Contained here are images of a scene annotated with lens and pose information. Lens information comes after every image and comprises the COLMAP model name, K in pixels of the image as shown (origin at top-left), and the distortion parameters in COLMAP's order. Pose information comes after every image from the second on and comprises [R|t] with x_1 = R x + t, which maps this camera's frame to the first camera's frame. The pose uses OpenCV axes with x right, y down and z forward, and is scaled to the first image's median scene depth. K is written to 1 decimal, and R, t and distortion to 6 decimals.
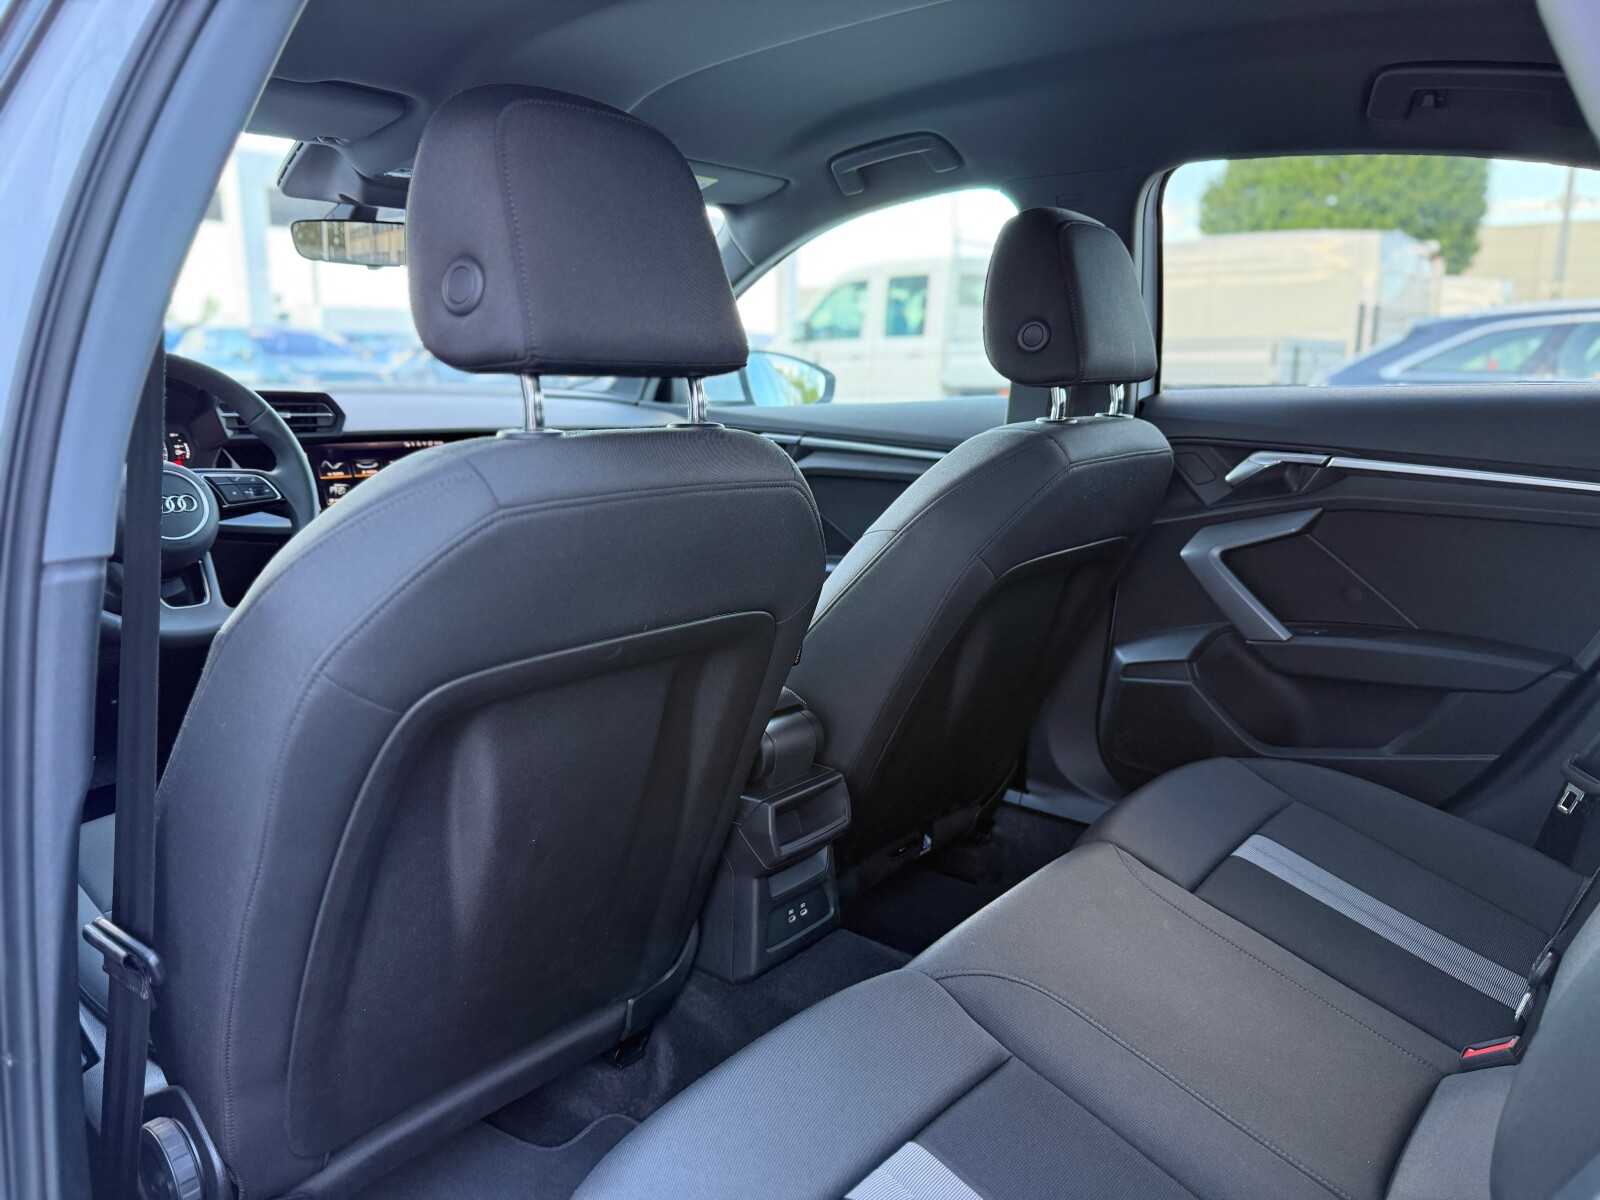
lens RADIAL K [[1149.8, 0, 800.0], [0, 1149.8, 600.0], [0, 0, 1]] dist [0.028067, -0.074525]
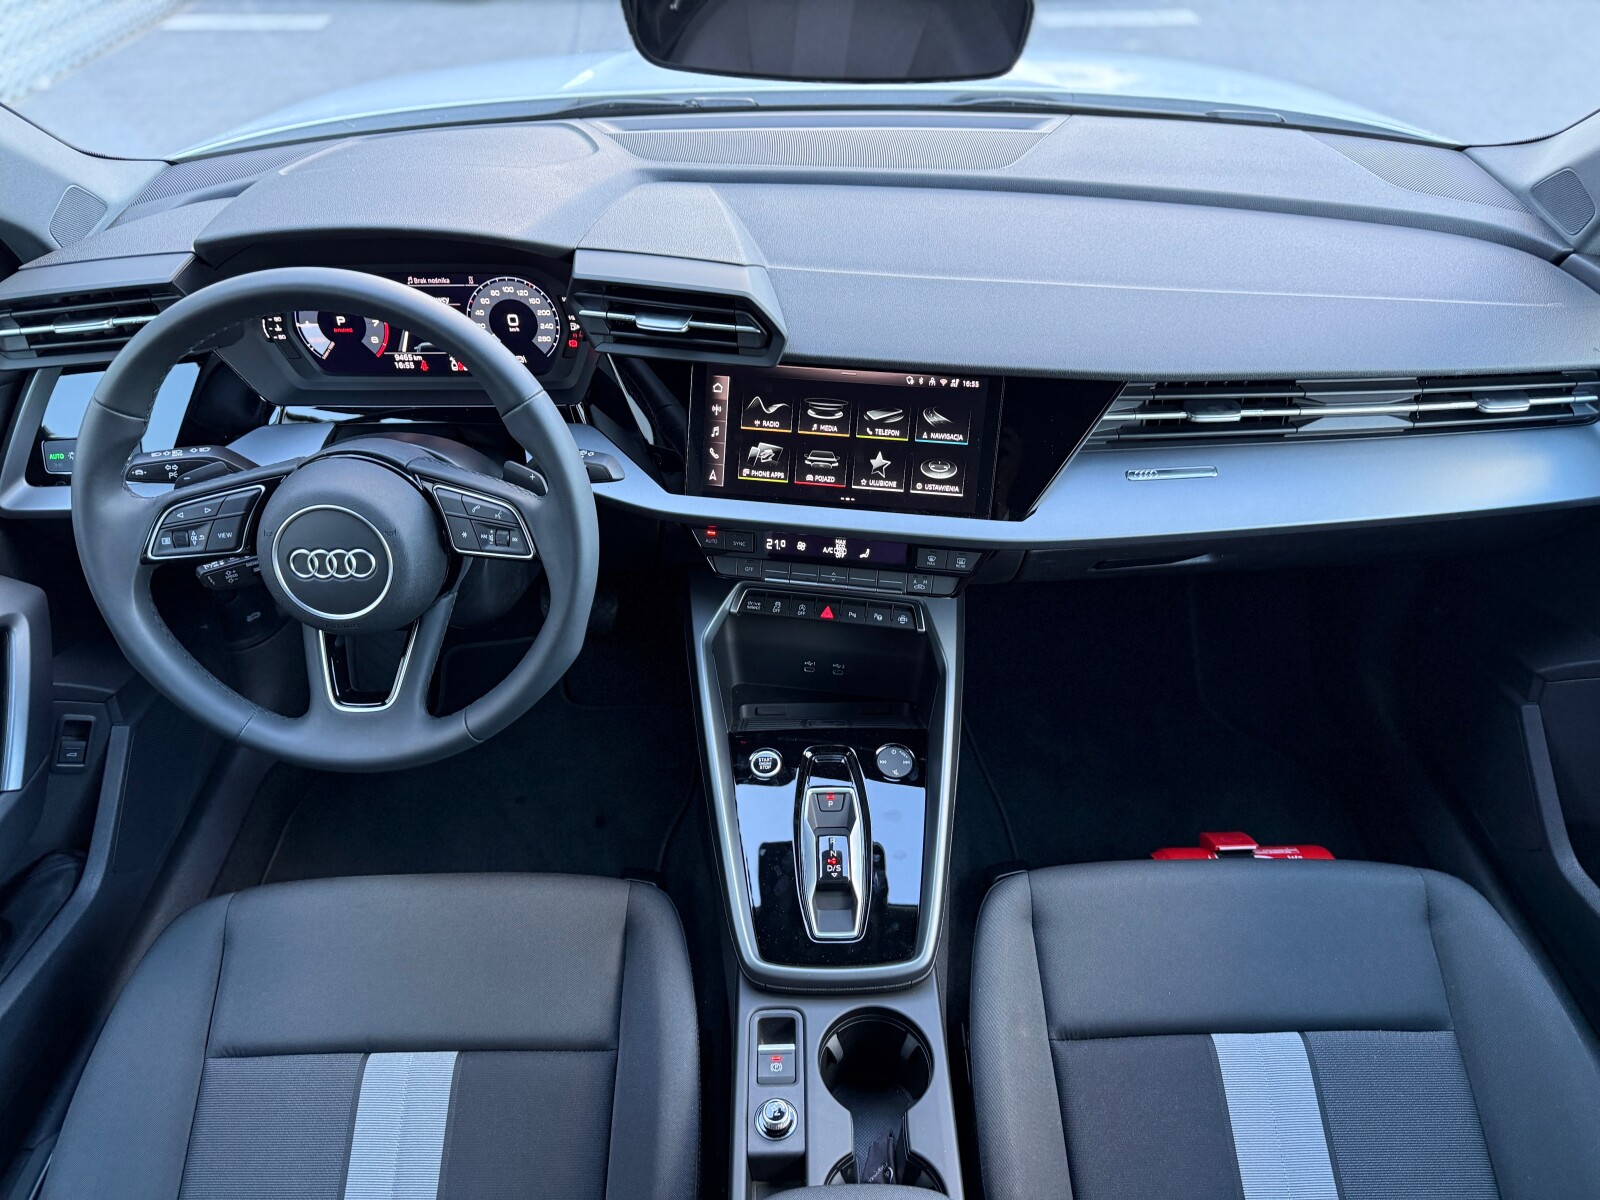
lens RADIAL K [[1115.6, 0, 800.1], [0, 1115.6, 610.9], [0, 0, 1]] dist [0.139103, -0.270337]
pose [[0.653518, 0.476889, -0.587785, -0.016080], [-0.142809, 0.840296, 0.522980, -0.309320], [0.743317, -0.257836, 0.617253, 0.608069]]
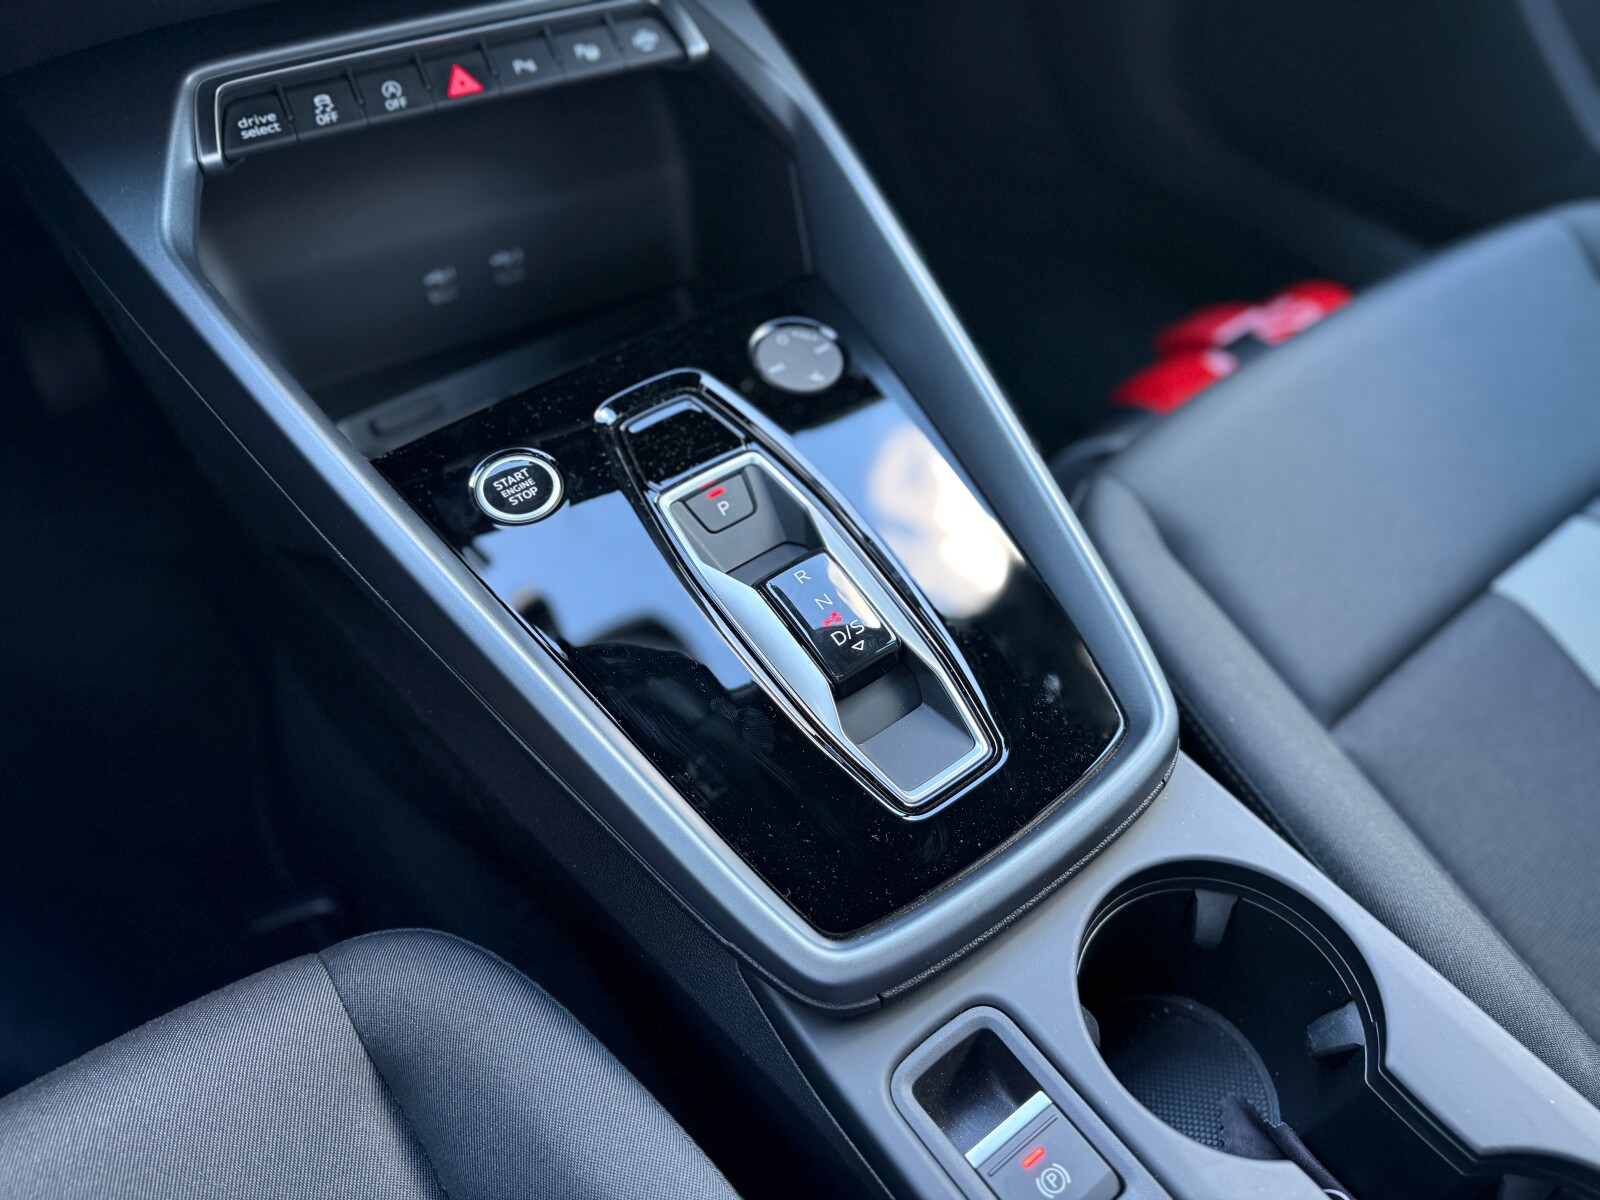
lens RADIAL K [[1149.8, 0, 800.0], [0, 1149.8, 600.0], [0, 0, 1]] dist [0.028067, -0.074525]
pose [[0.974346, 0.175873, -0.140421, -0.241781], [-0.050107, 0.777809, 0.626501, -0.063043], [0.219405, -0.603392, 0.766667, 0.761500]]
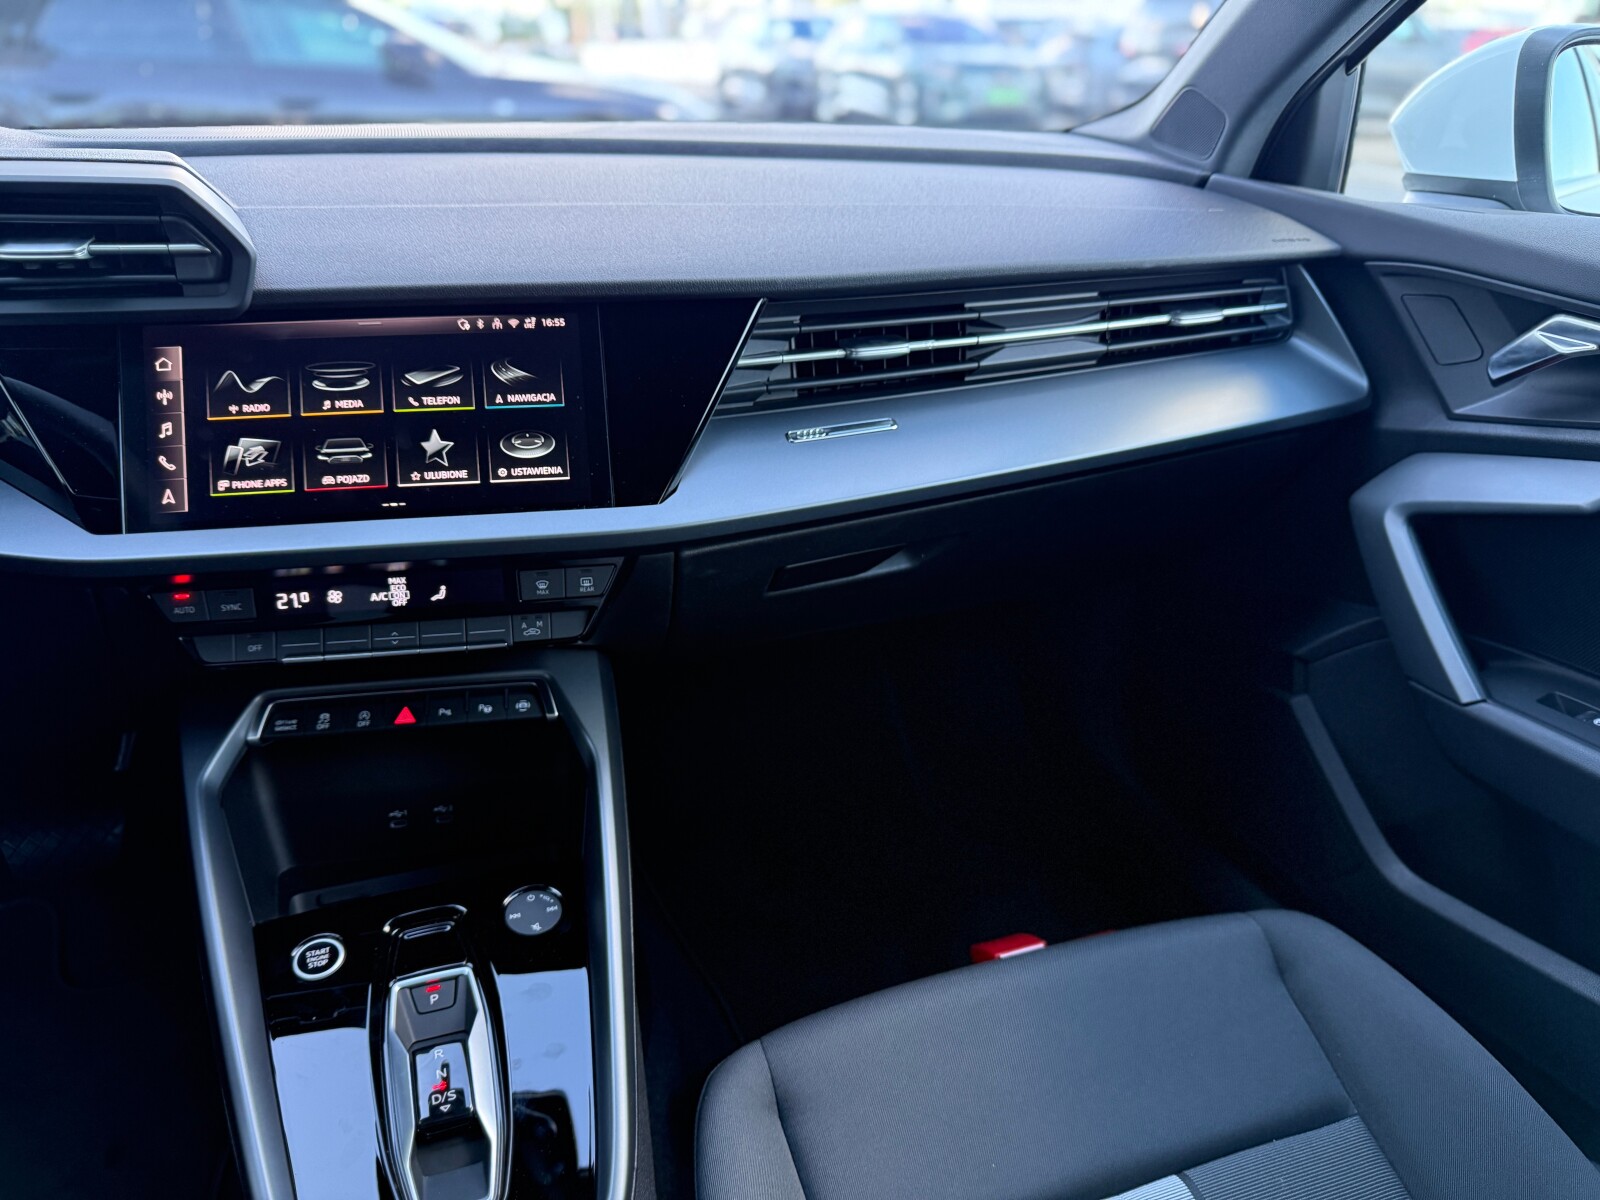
lens RADIAL K [[1127.2, 0, 800.9], [0, 1127.2, 606.3], [0, 0, 1]] dist [0.091810, -0.220886]
pose [[0.860516, 0.227532, -0.455787, -0.061027], [-0.107286, 0.955589, 0.274482, -0.159749], [0.497998, -0.187296, 0.846710, 0.723769]]
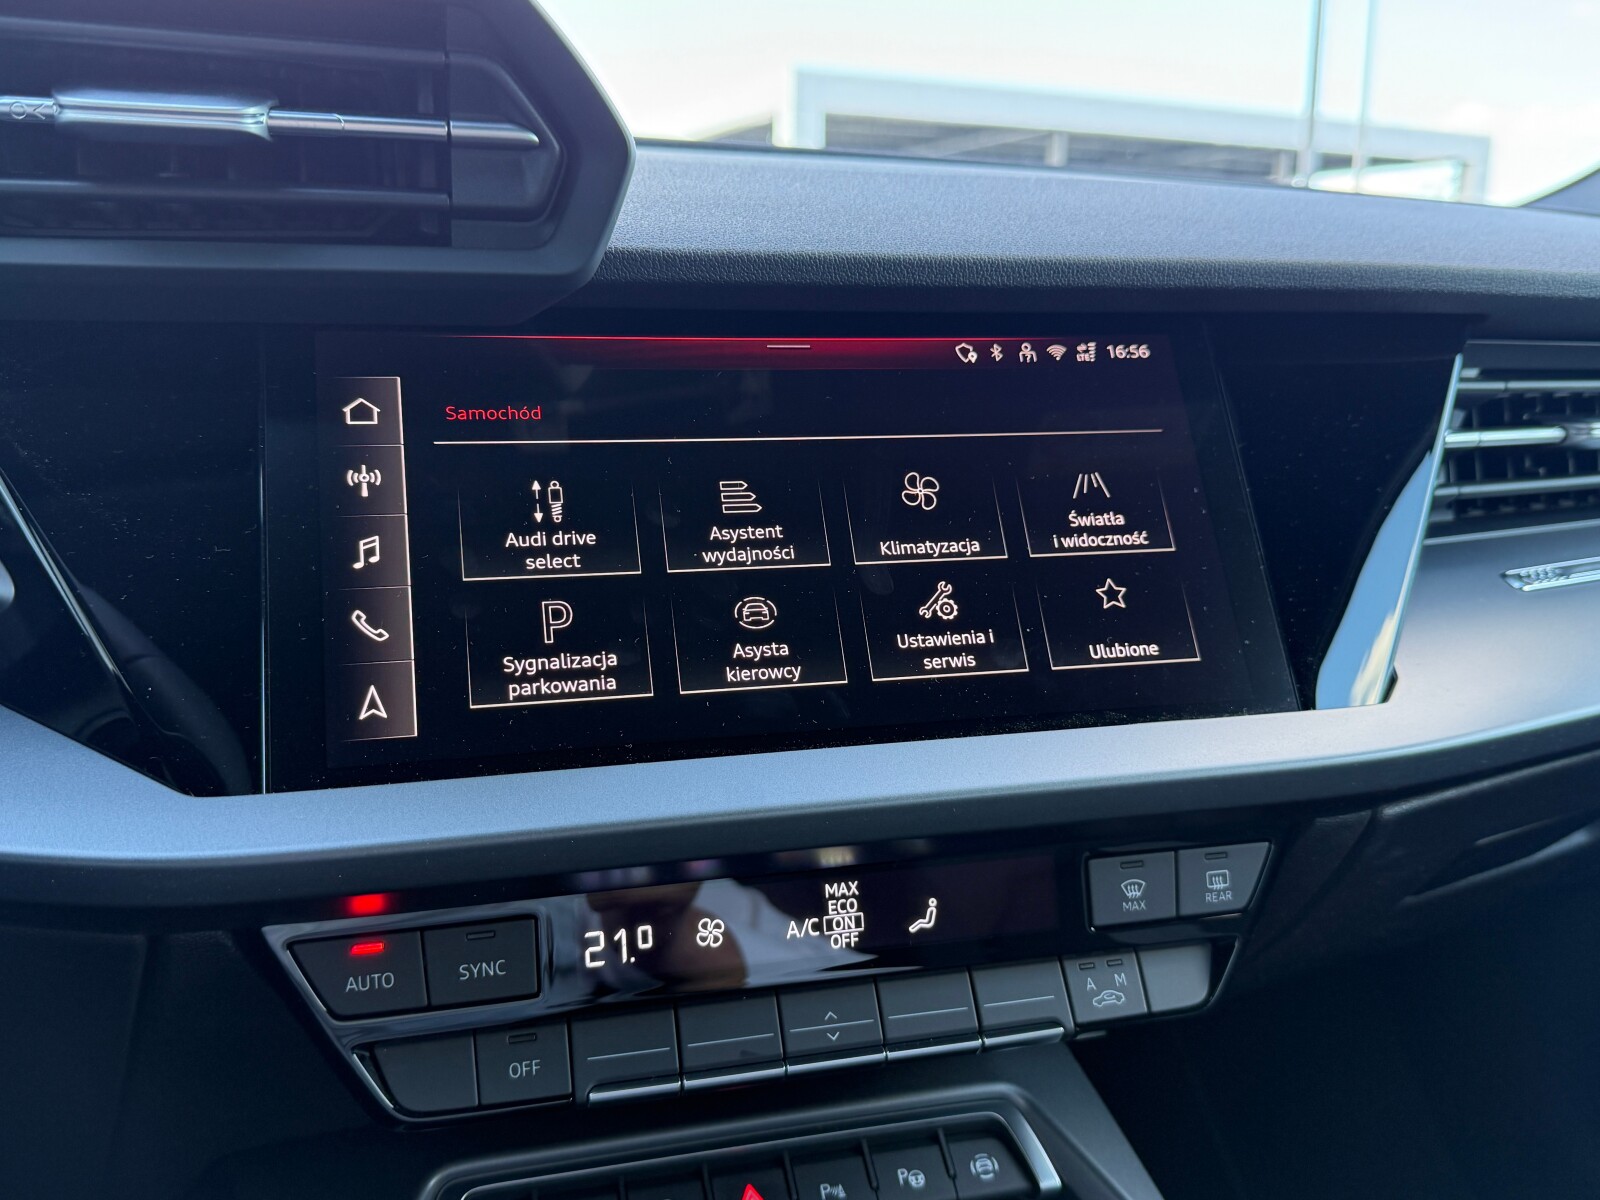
lens RADIAL K [[1381.9, 0, 808.4], [0, 1381.9, 604.5], [0, 0, 1]] dist [0.144286, -0.383577]
pose [[0.909232, 0.089681, -0.406515, -0.269478], [-0.089878, 0.995778, 0.018652, -0.097039], [0.406471, 0.019578, 0.913454, 0.785494]]
